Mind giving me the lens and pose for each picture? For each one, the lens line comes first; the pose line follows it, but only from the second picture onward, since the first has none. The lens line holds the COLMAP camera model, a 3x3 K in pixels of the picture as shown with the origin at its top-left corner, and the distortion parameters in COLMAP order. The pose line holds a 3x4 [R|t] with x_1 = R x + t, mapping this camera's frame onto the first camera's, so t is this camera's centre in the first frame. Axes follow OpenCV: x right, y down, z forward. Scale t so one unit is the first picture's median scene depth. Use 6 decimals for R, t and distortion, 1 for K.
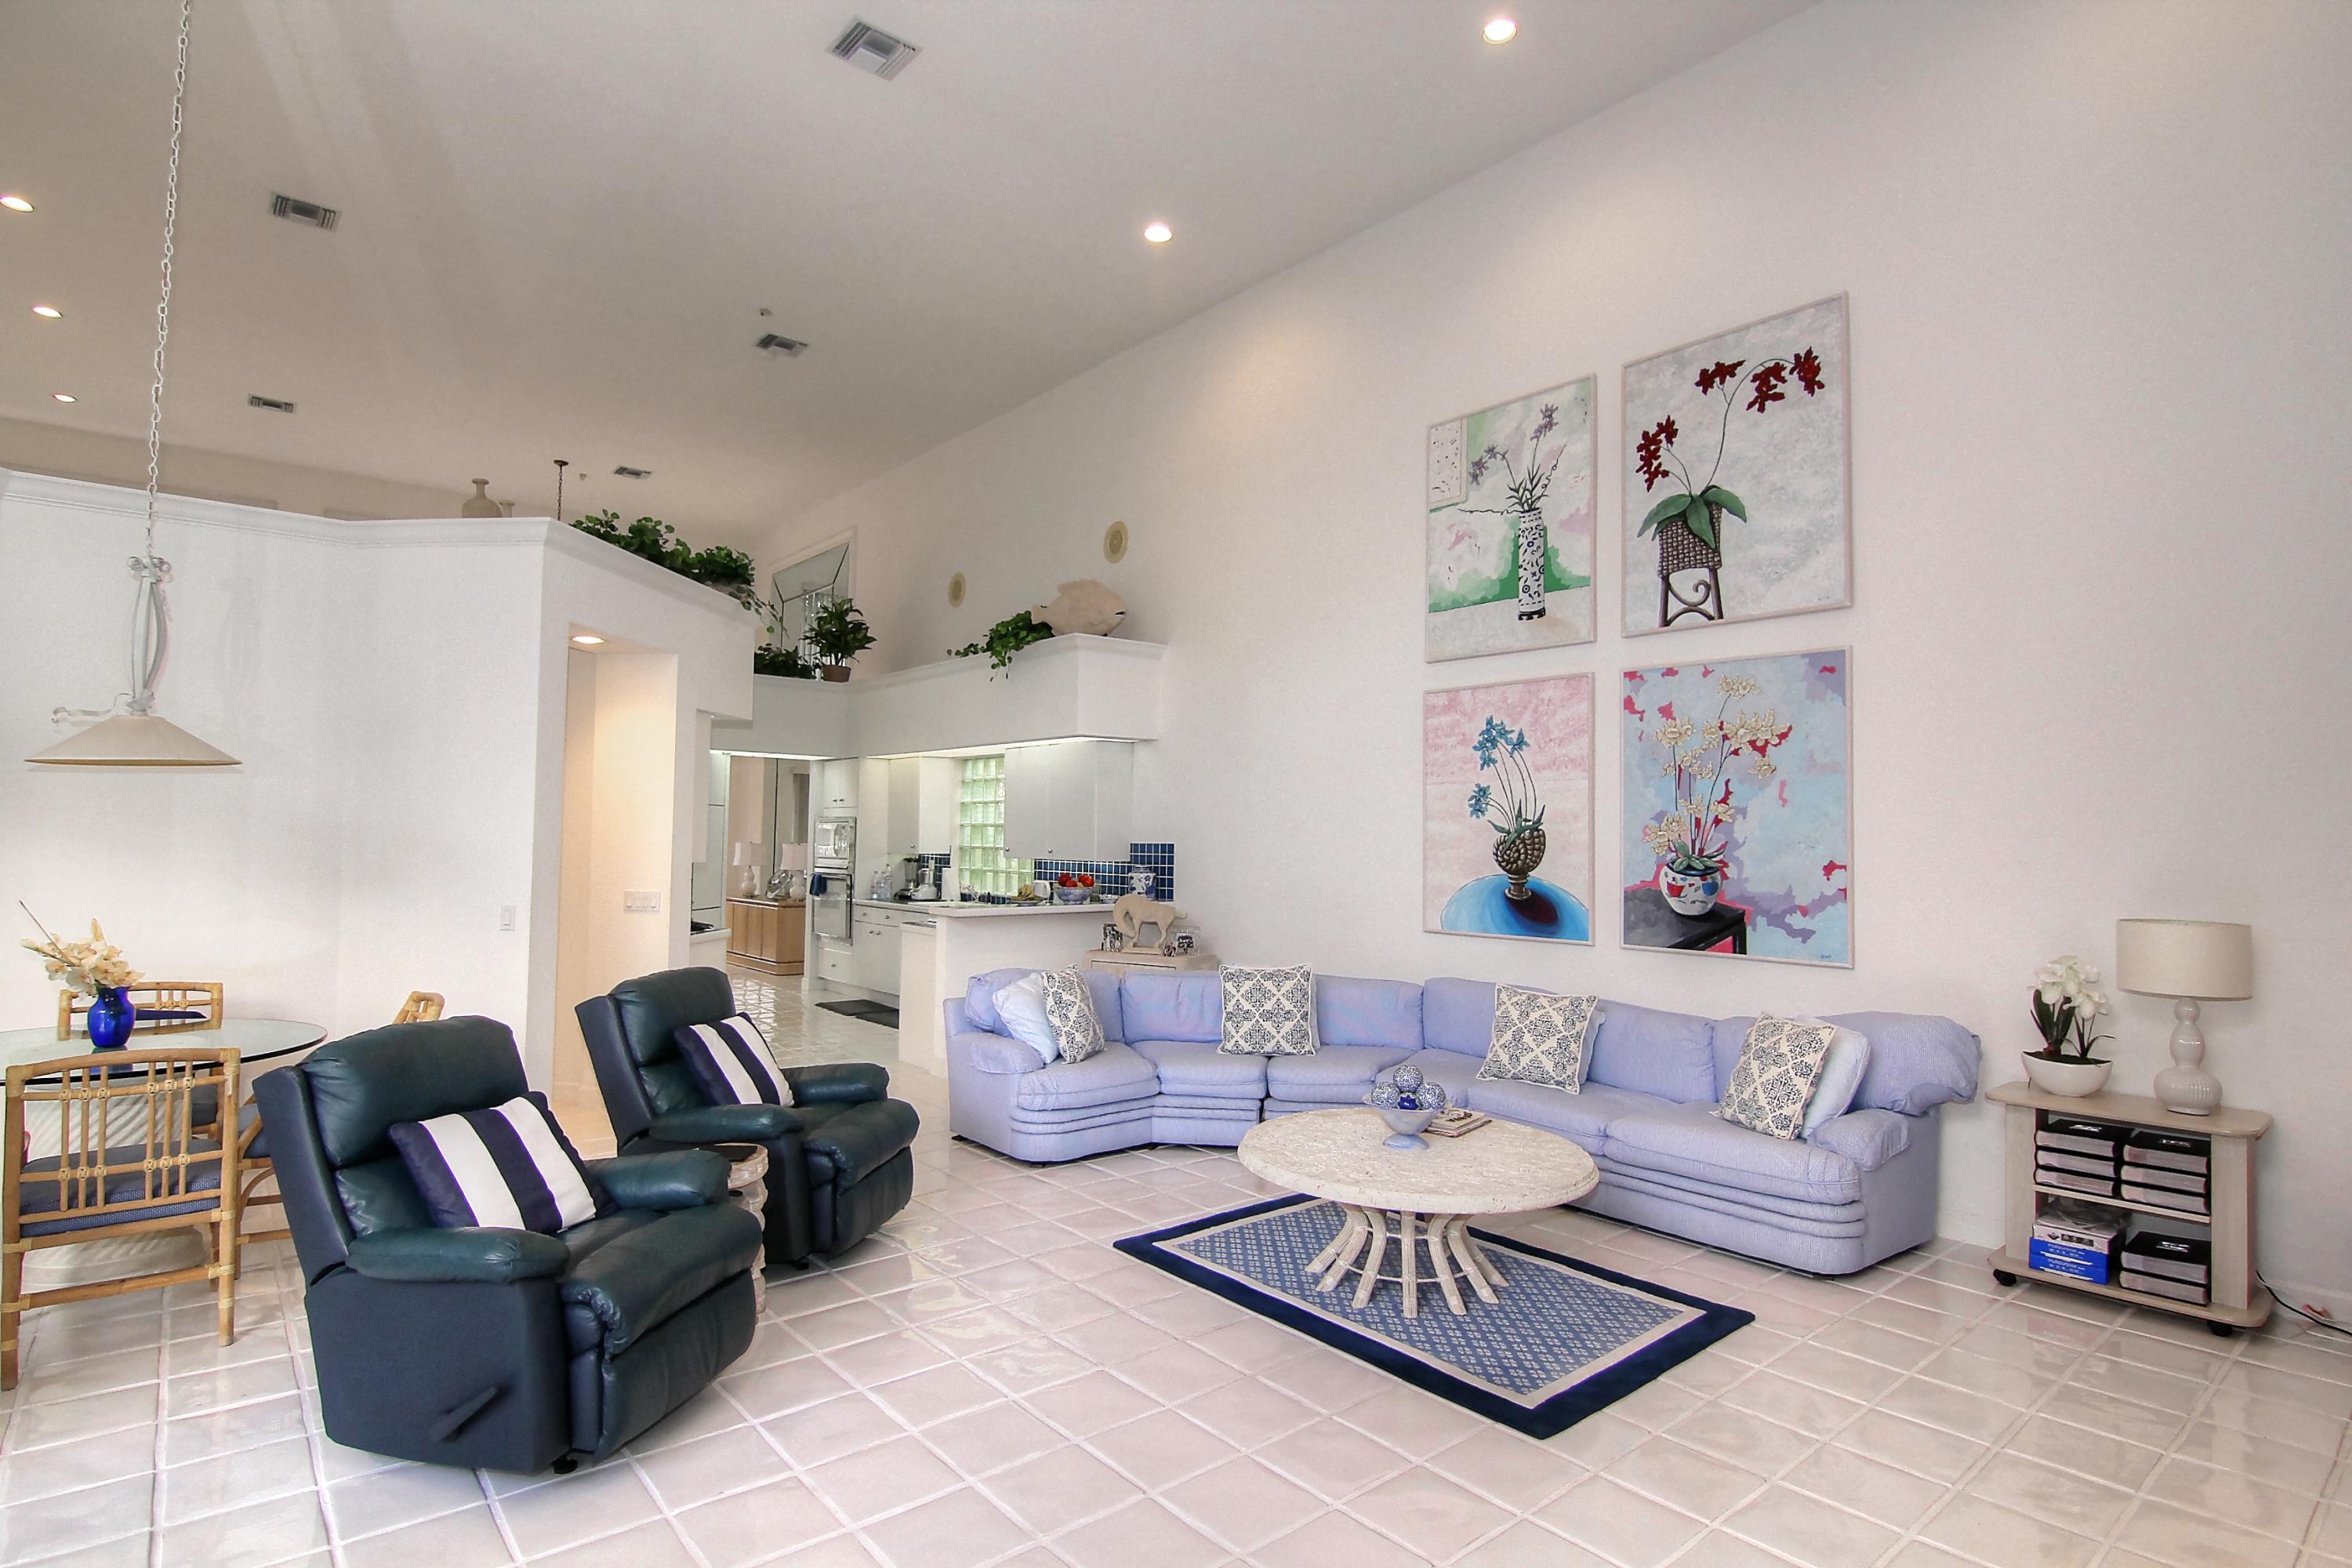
lens RADIAL K [[1183.9, 0, 1188.3], [0, 1183.9, 785.8], [0, 0, 1]] dist [-0.016449, -0.000840]
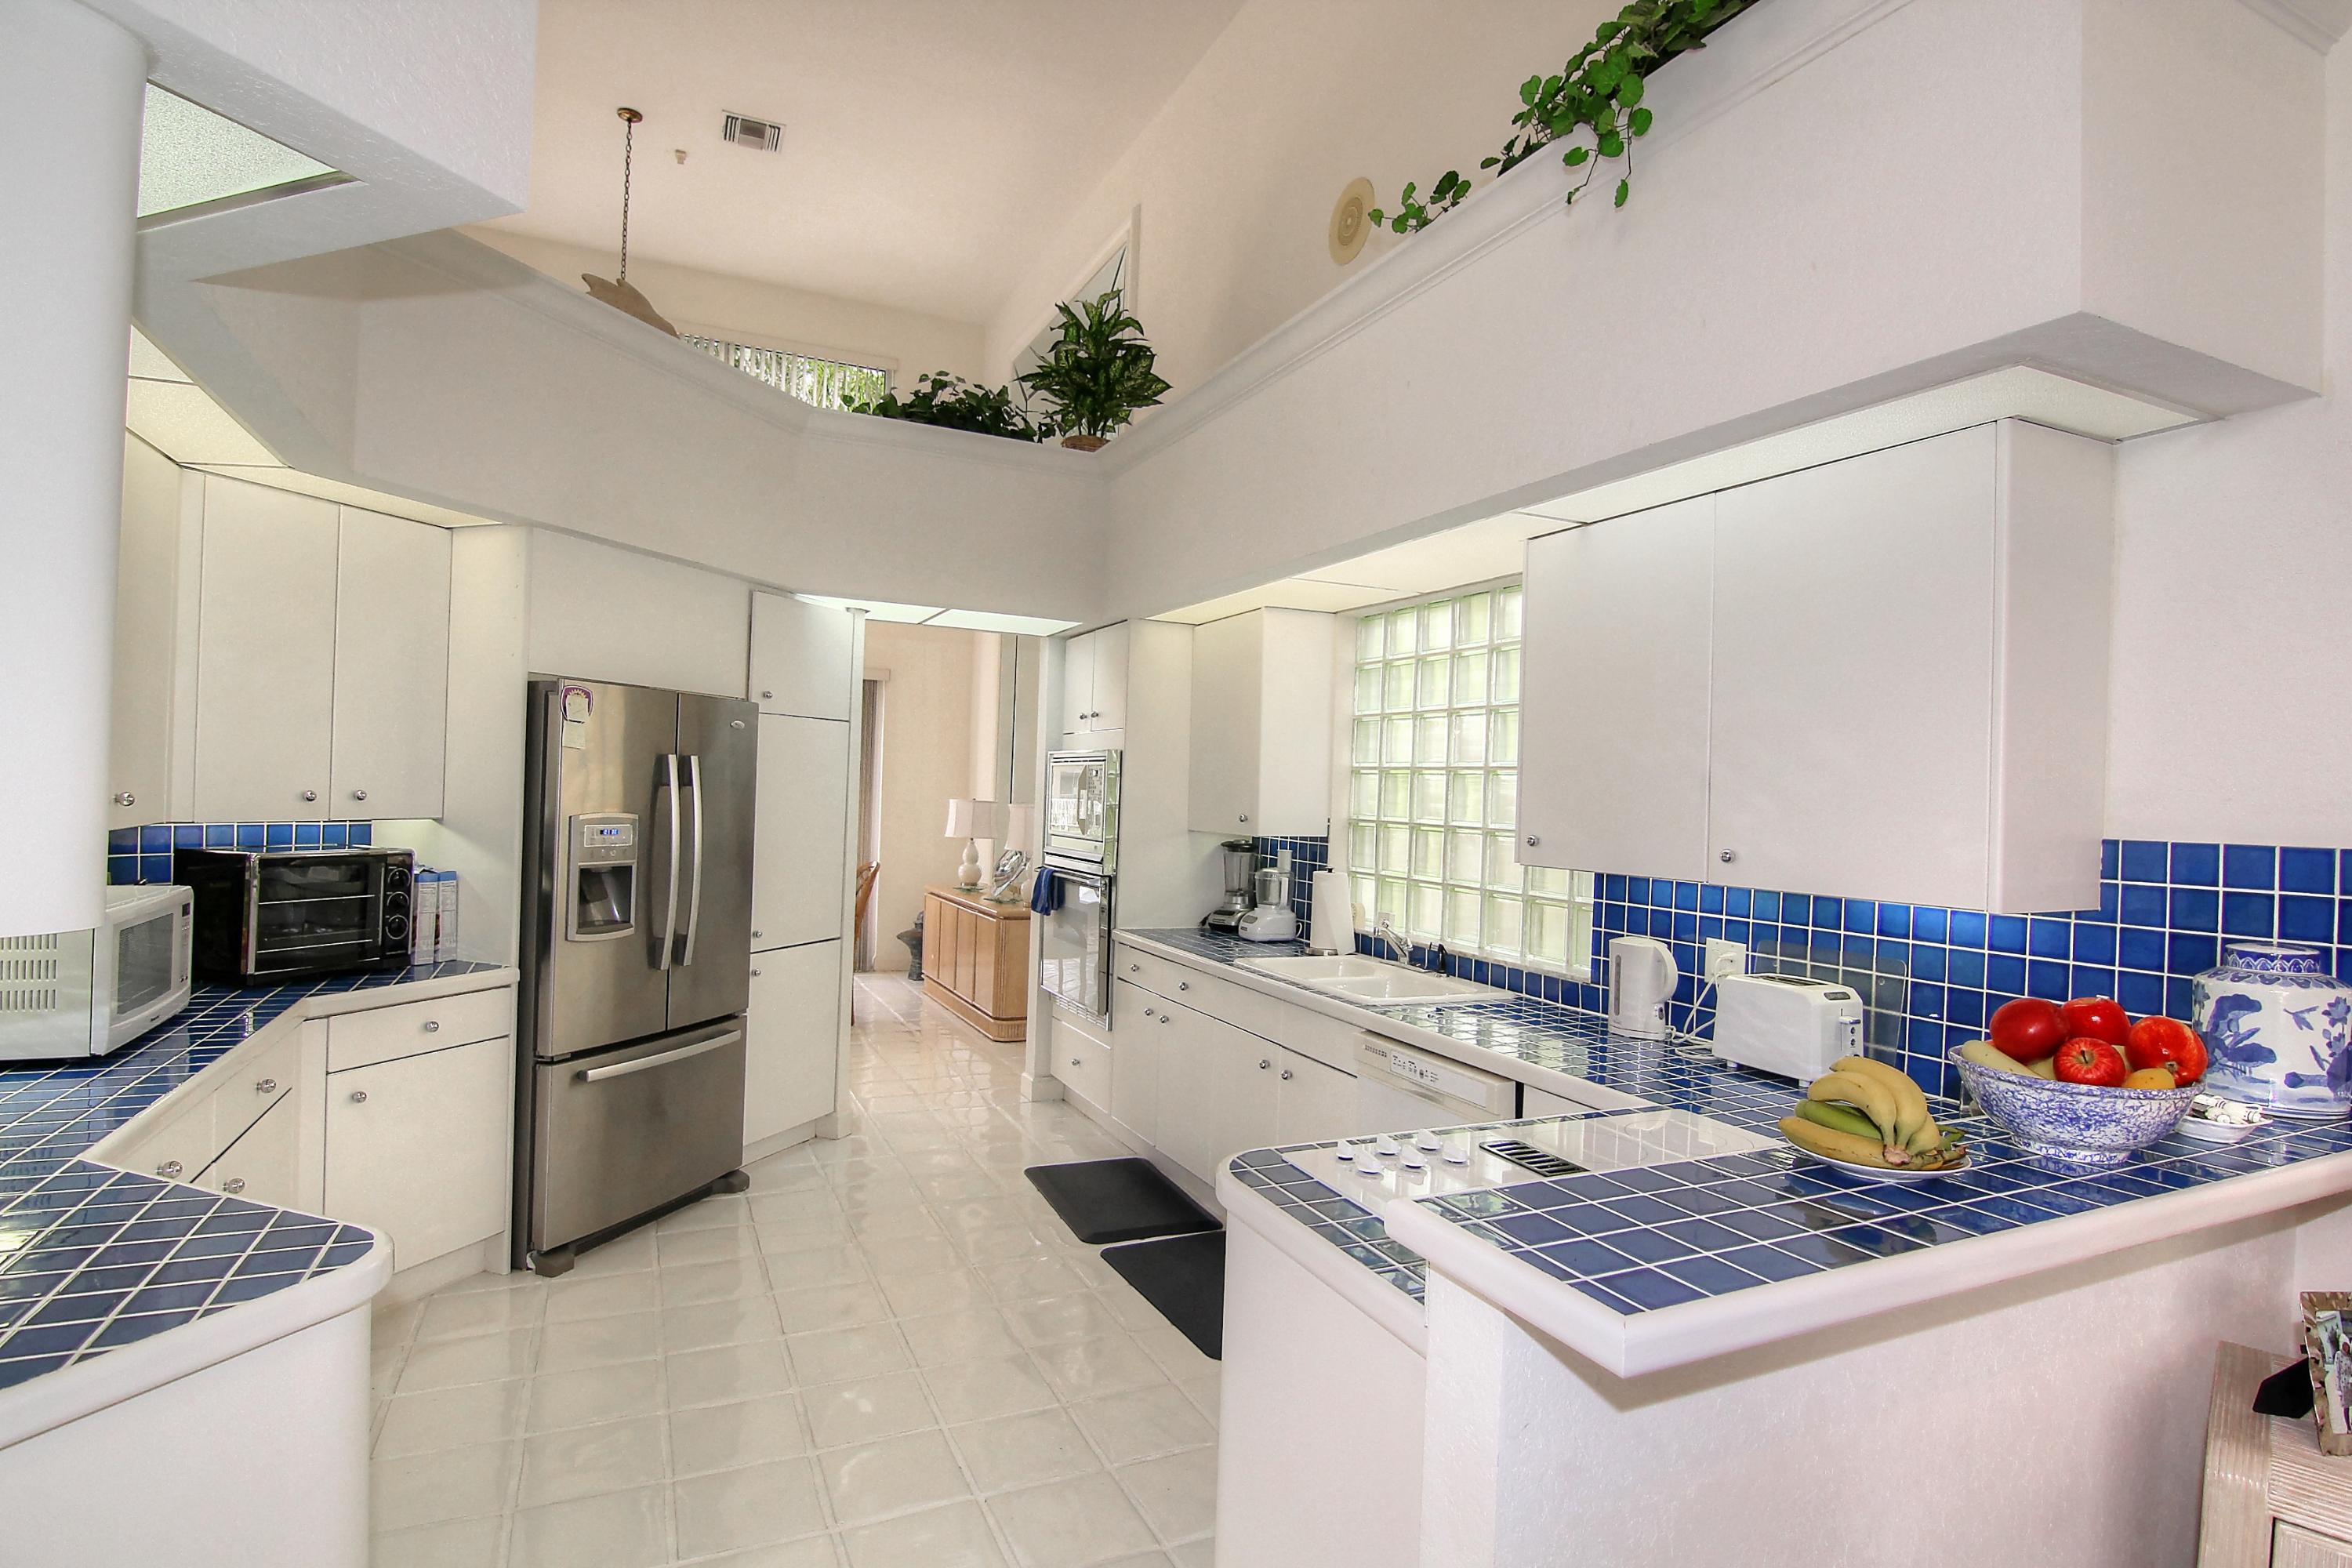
lens RADIAL K [[1183.9, 0, 1188.3], [0, 1183.9, 785.8], [0, 0, 1]] dist [-0.016449, -0.000840]
pose [[0.963225, 0.015344, -0.268259, -0.135997], [-0.004677, 0.999174, 0.040359, 0.022634], [0.268657, -0.037620, 0.962501, 0.577346]]
